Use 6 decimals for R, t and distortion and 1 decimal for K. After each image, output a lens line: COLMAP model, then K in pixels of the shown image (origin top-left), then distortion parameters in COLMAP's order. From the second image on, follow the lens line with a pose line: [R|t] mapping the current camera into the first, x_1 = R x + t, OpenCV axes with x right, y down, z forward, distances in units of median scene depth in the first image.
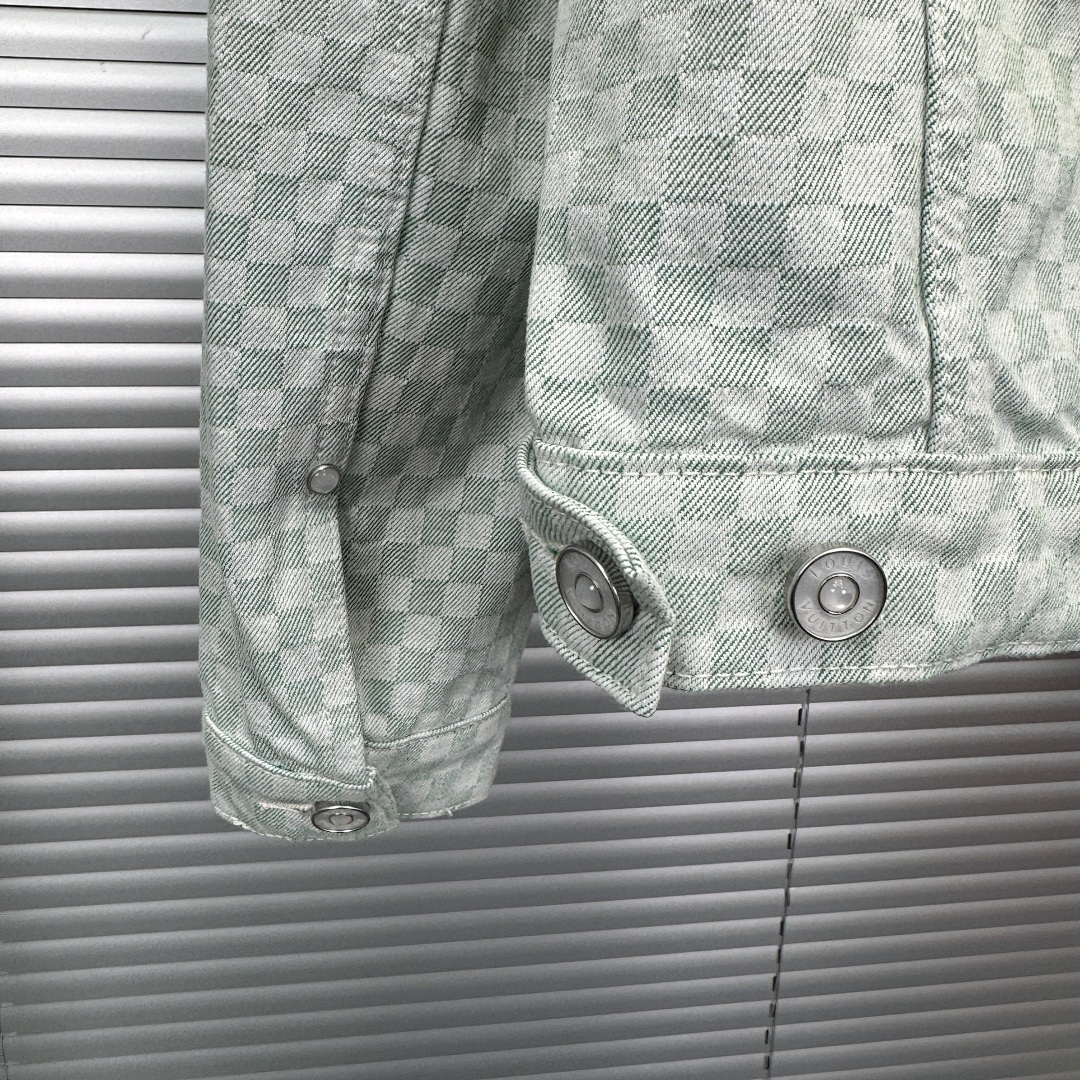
lens RADIAL K [[992.9, 0, 540.0], [0, 992.9, 540.0], [0, 0, 1]] dist [0.004647, -0.002454]
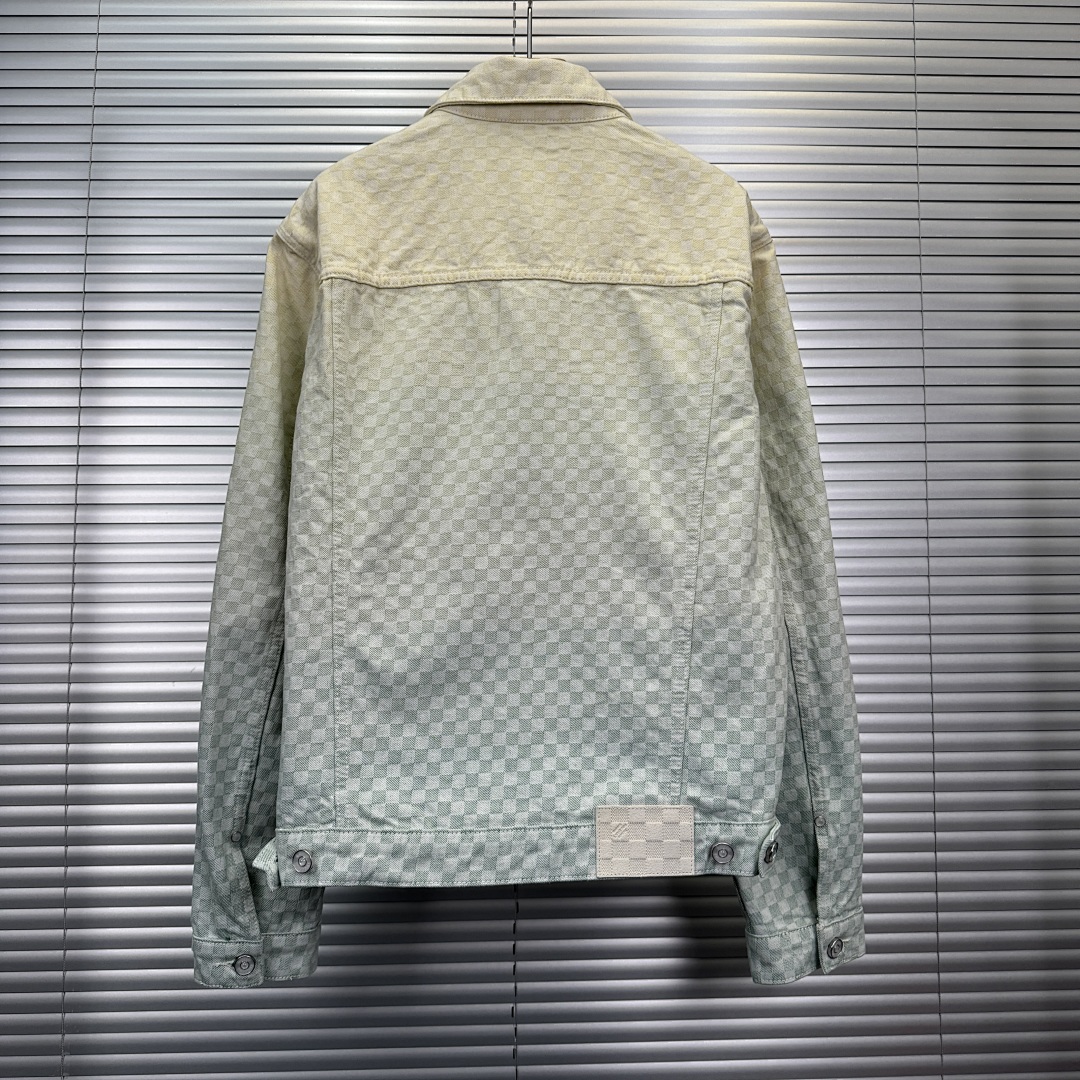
lens RADIAL K [[981.1, 0, 540.0], [0, 981.1, 540.0], [0, 0, 1]] dist [0.182834, -0.461075]
pose [[0.981328, -0.044115, -0.187214, 1.561759], [-0.026594, 0.932874, -0.359221, 0.199875], [0.190494, 0.357492, 0.914282, -2.325164]]
